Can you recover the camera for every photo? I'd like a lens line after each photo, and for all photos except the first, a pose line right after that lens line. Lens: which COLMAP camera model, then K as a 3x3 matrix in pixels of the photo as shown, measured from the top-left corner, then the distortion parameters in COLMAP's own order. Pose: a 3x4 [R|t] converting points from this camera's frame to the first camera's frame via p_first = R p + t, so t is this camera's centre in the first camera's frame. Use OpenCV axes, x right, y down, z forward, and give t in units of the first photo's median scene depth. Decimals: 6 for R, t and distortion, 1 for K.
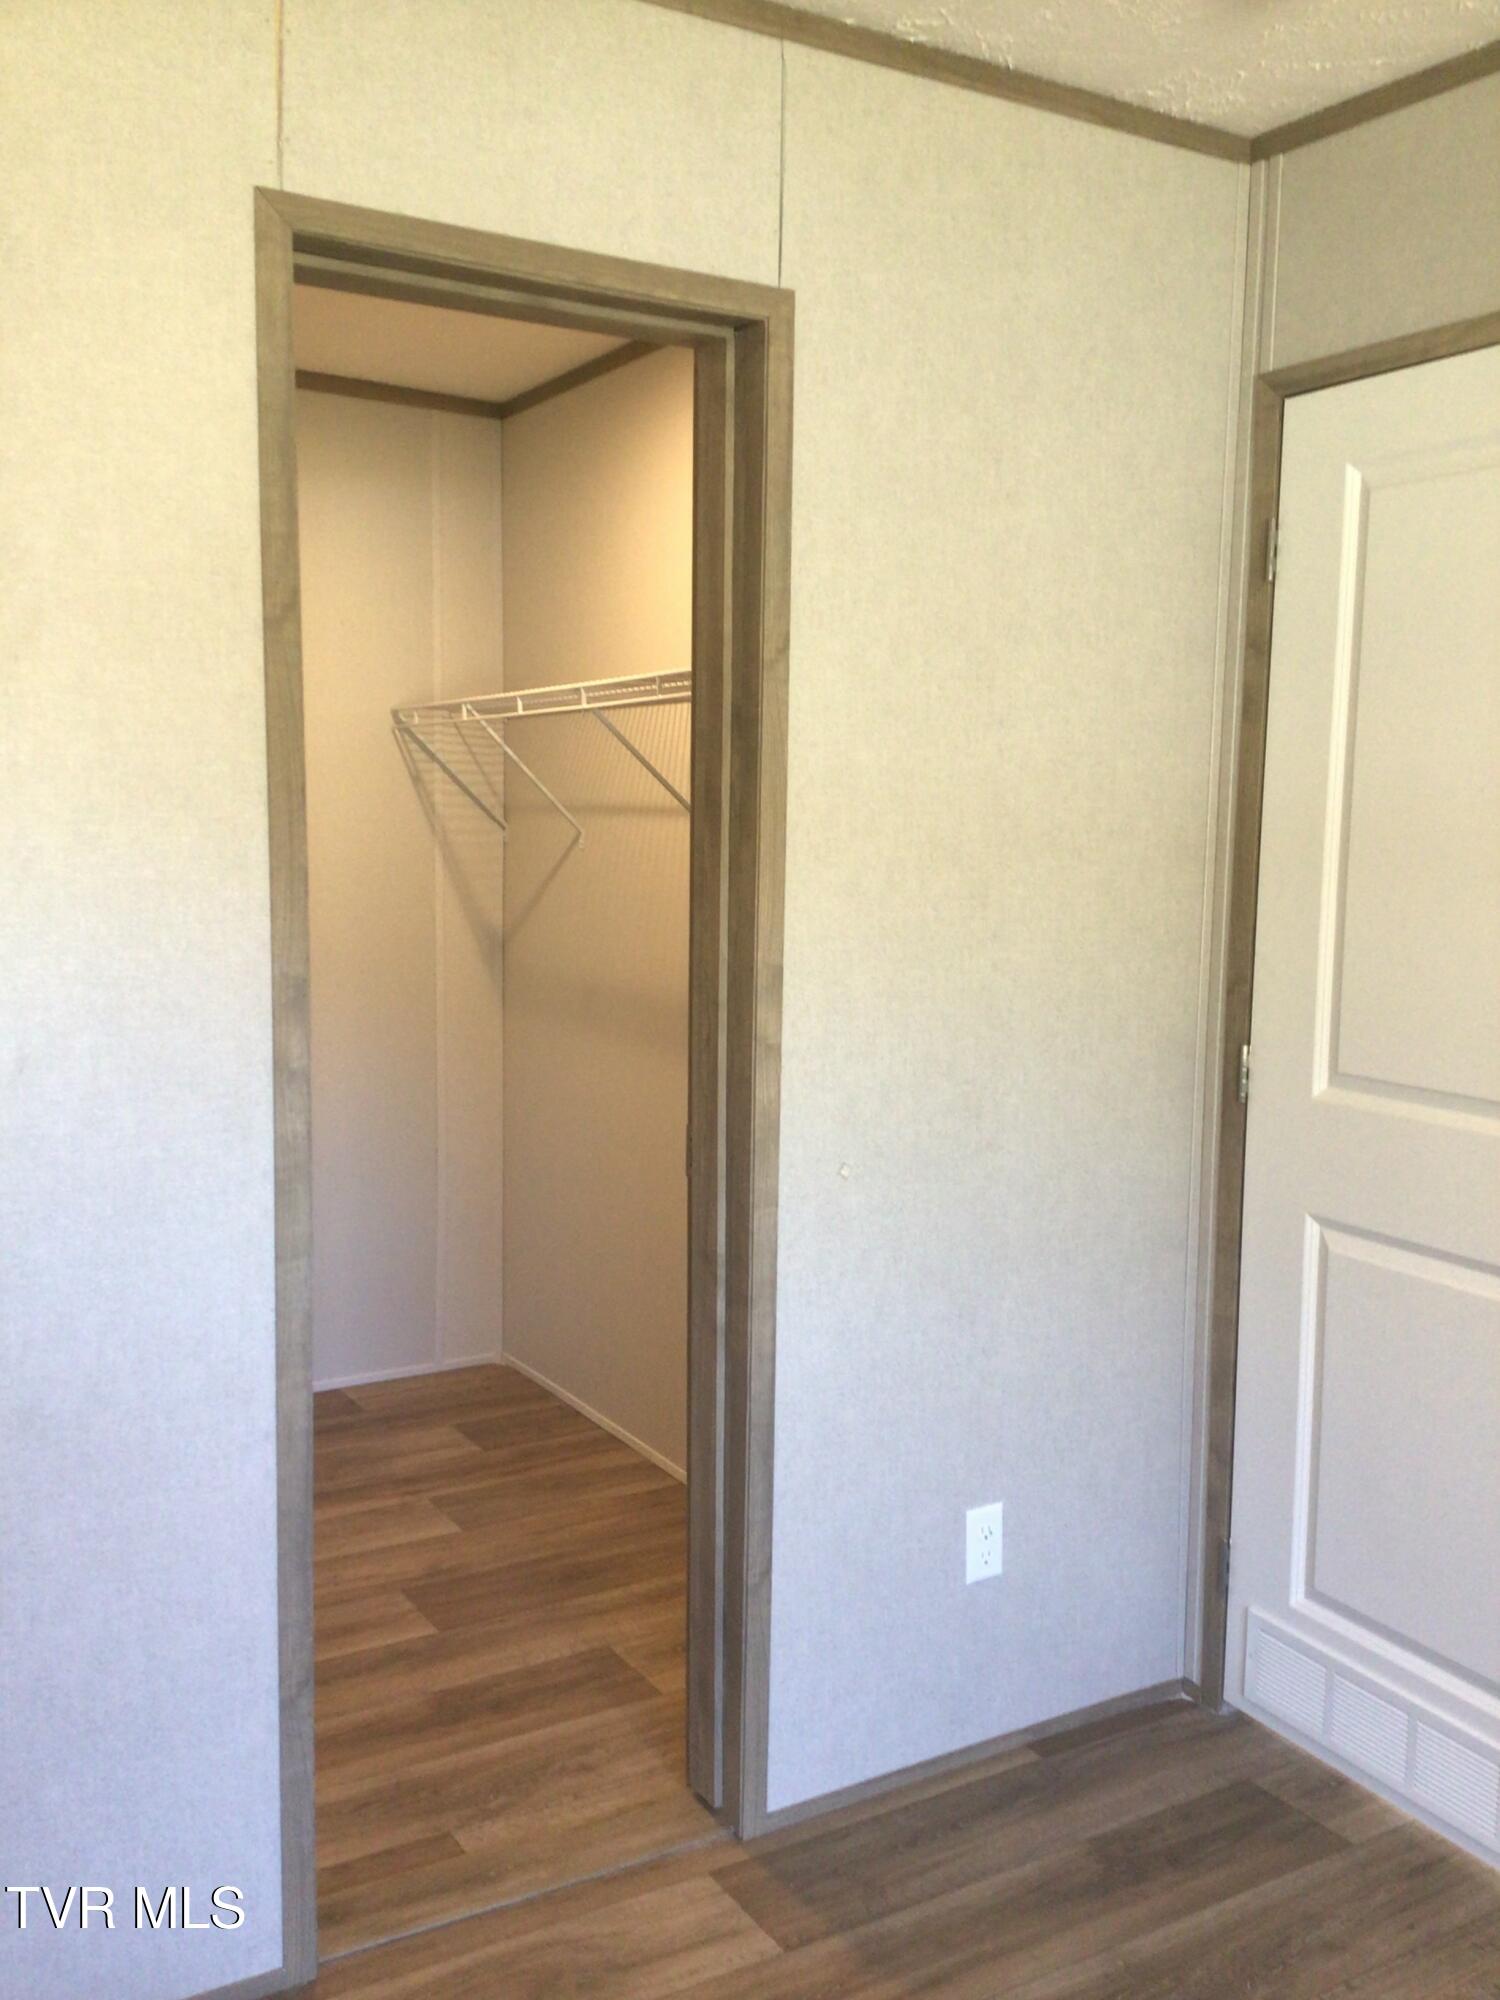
lens RADIAL K [[1753.5, 0, 750.0], [0, 1753.5, 1000.0], [0, 0, 1]] dist [0.107055, -0.225875]
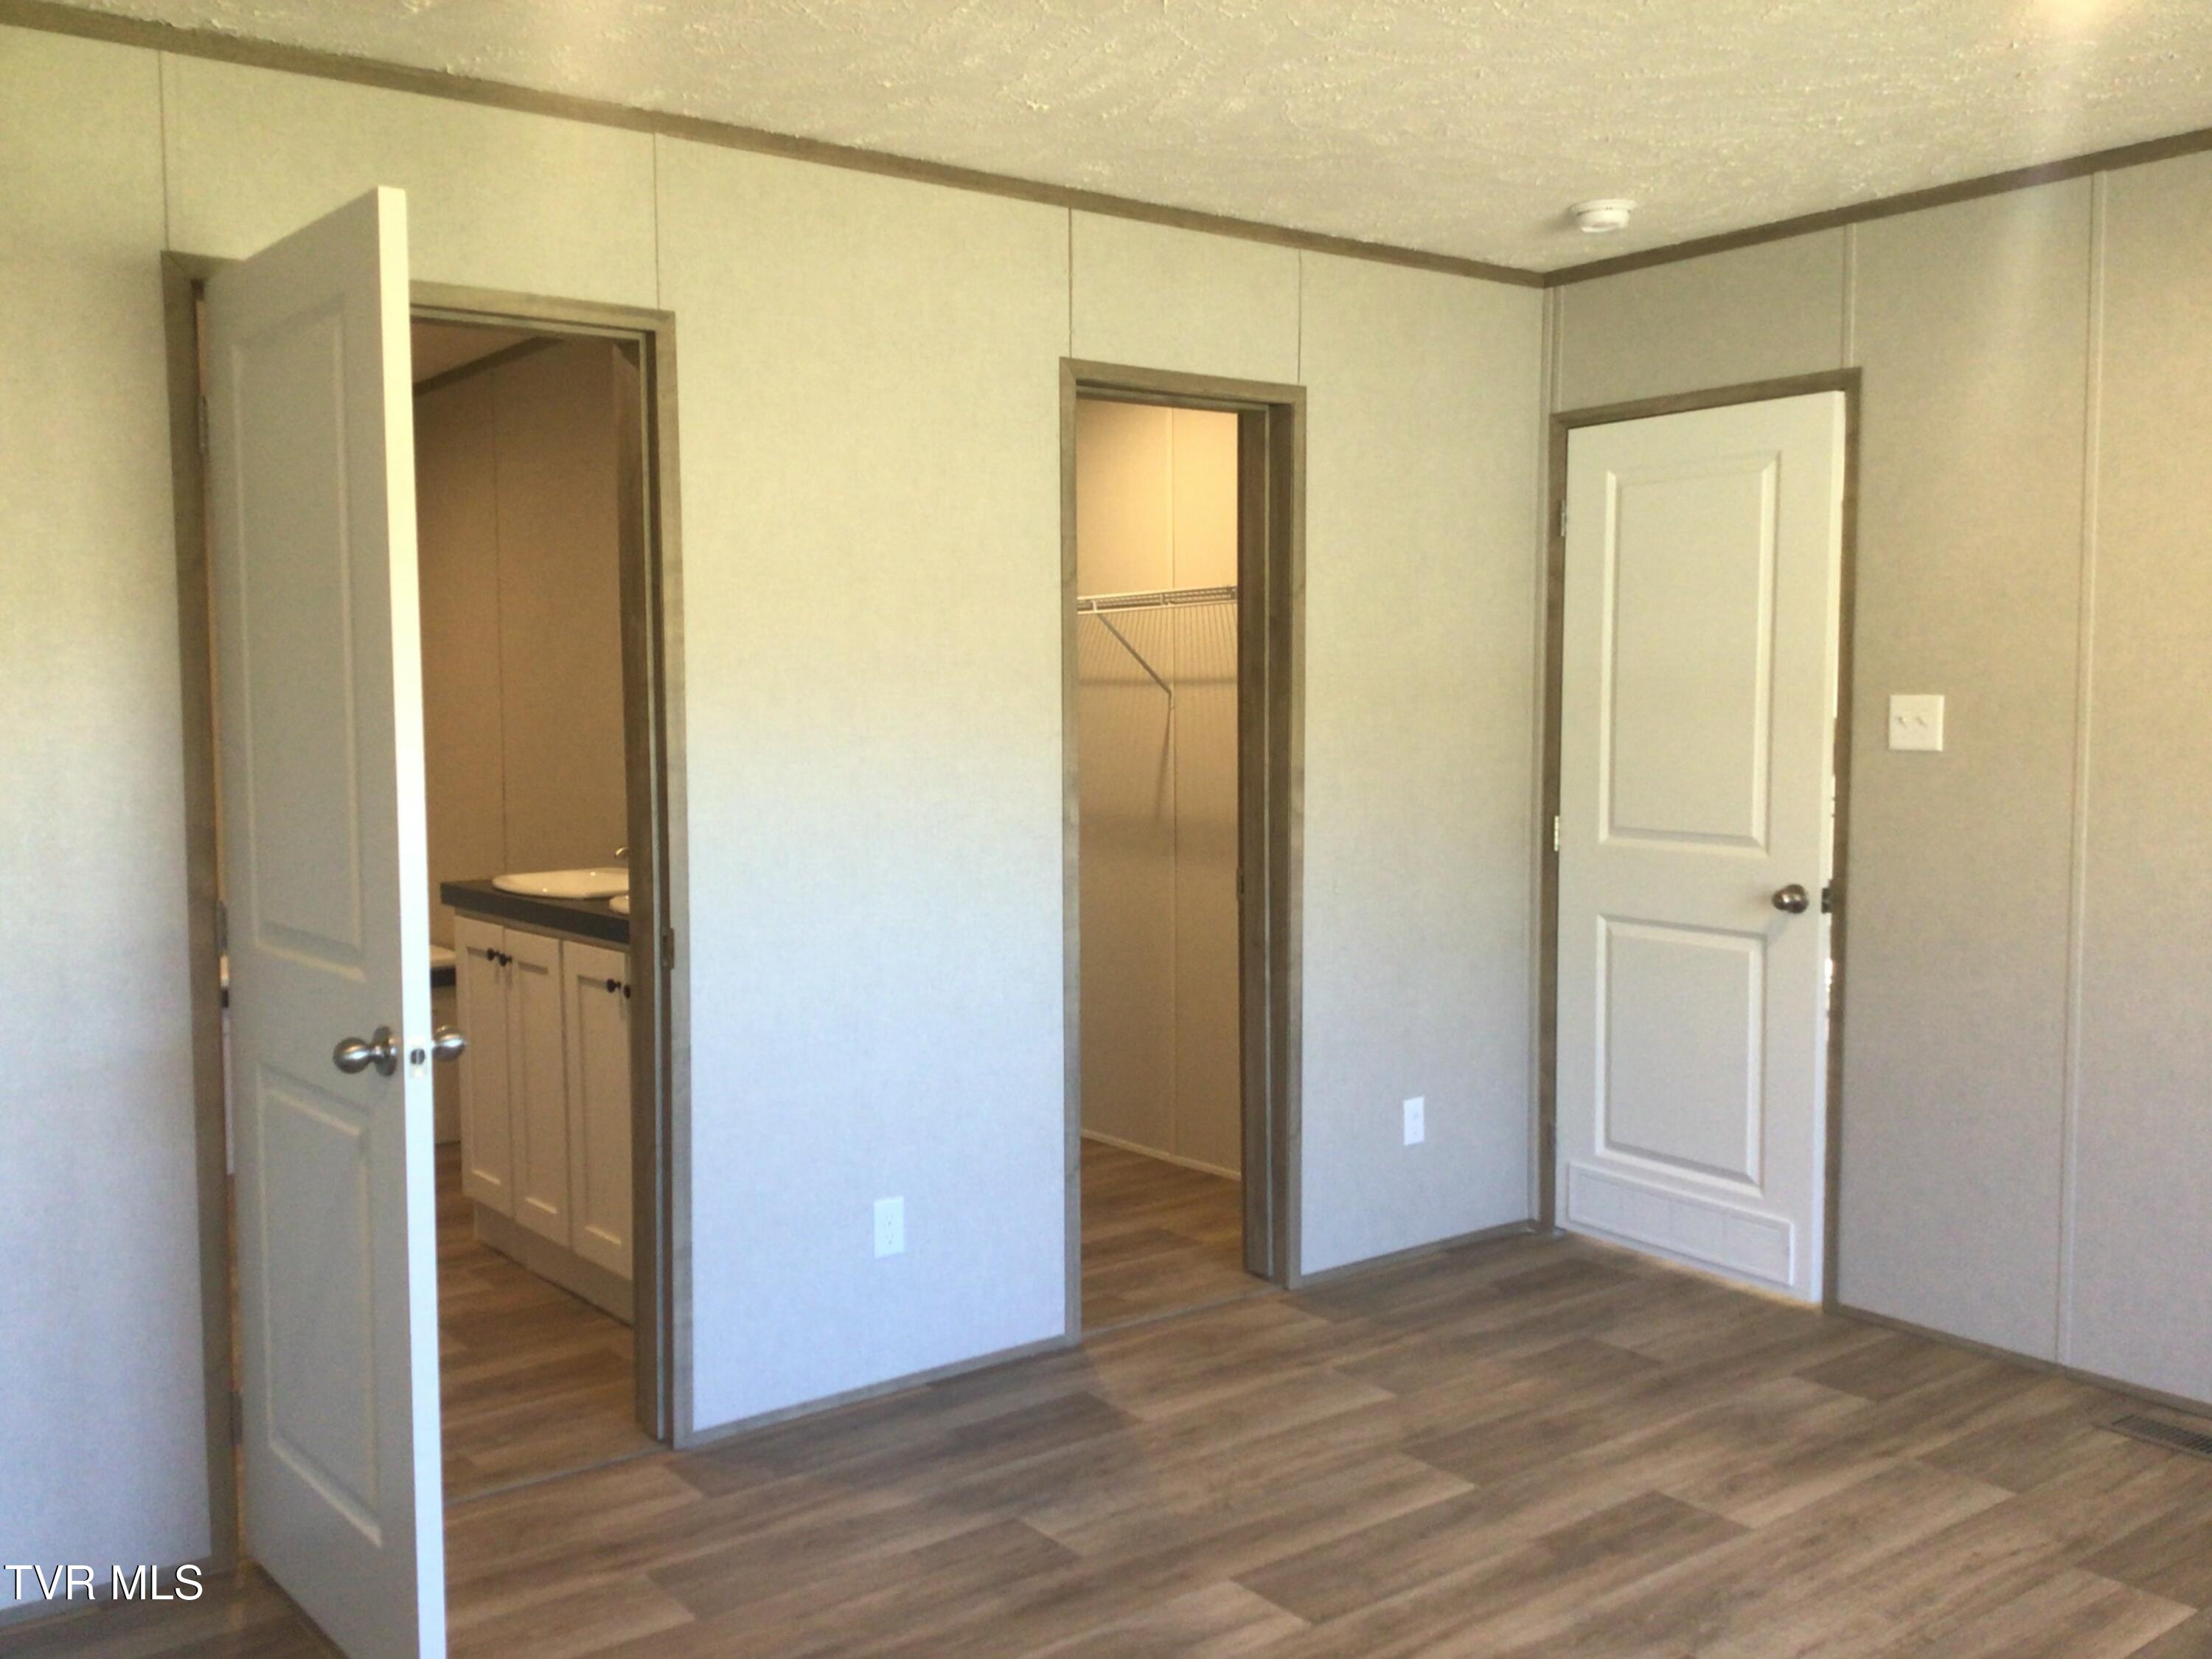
lens RADIAL K [[1939.4, 0, 1106.0], [0, 1939.4, 829.5], [0, 0, 1]] dist [0.107055, -0.225875]
pose [[0.994029, -0.026324, 0.105890, -0.345704], [0.029535, 0.999147, -0.028874, 0.082499], [-0.105039, 0.031829, 0.993959, -0.796843]]
